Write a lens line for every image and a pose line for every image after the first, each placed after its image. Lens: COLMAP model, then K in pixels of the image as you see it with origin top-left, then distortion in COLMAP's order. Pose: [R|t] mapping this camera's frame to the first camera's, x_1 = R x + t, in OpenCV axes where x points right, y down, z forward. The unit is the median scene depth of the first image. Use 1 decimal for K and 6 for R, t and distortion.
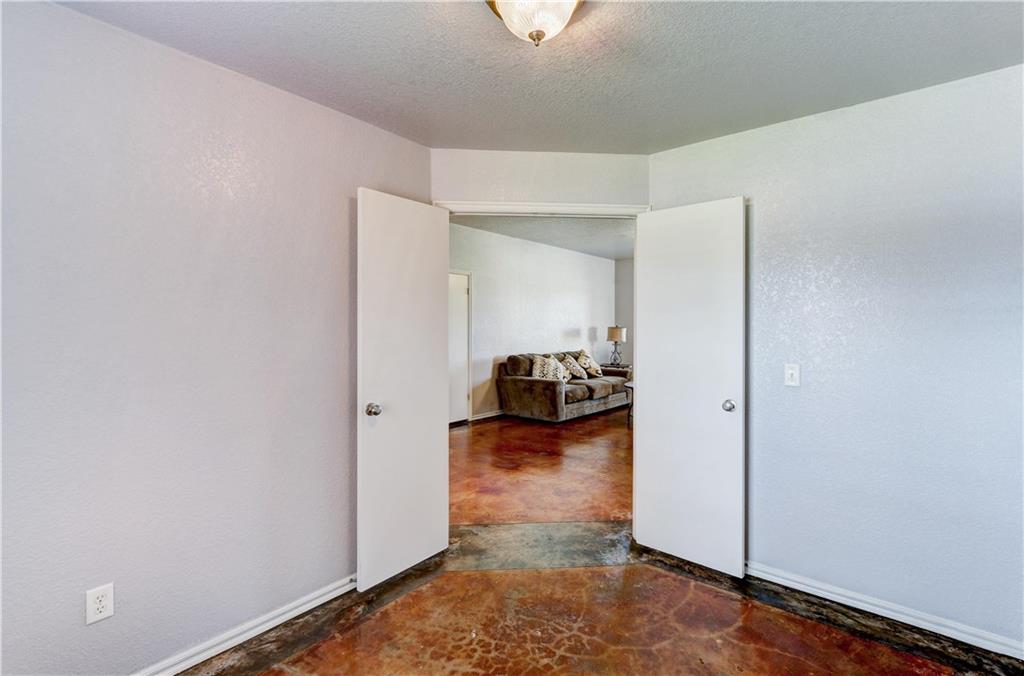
lens RADIAL K [[479.4, 0, 515.0], [0, 479.4, 329.3], [0, 0, 1]] dist [-0.001241, 0.000587]
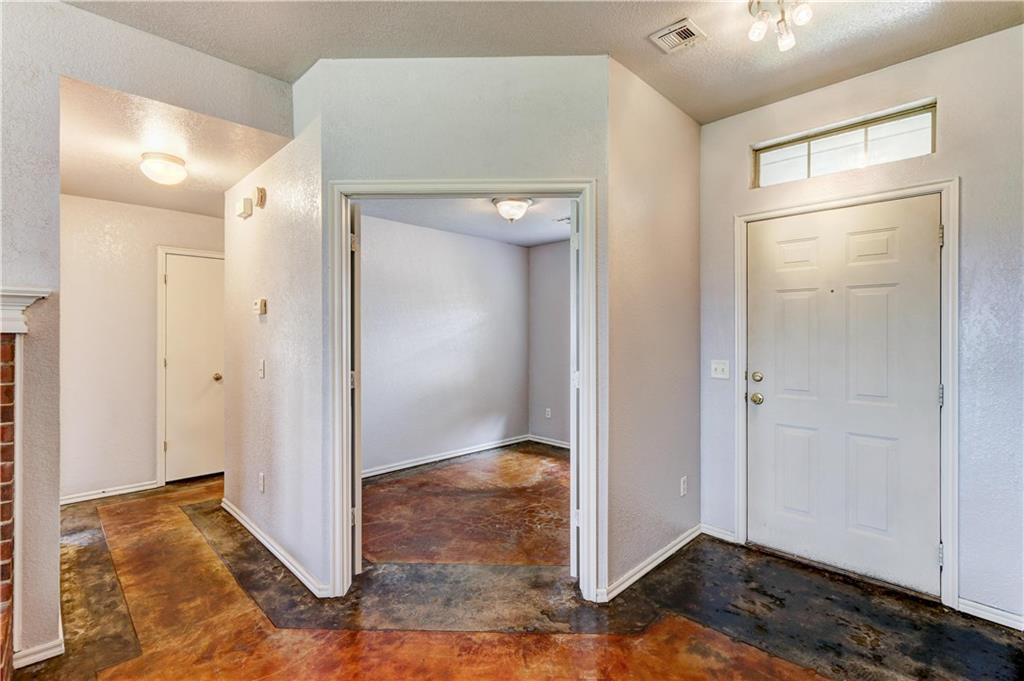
lens RADIAL K [[472.9, 0, 514.1], [0, 472.9, 337.3], [0, 0, 1]] dist [0.000292, 0.000195]
pose [[-0.995069, -0.001292, 0.099177, -0.120285], [0.000205, 0.999886, 0.015080, -0.004558], [-0.099186, 0.015026, -0.994956, 1.929352]]
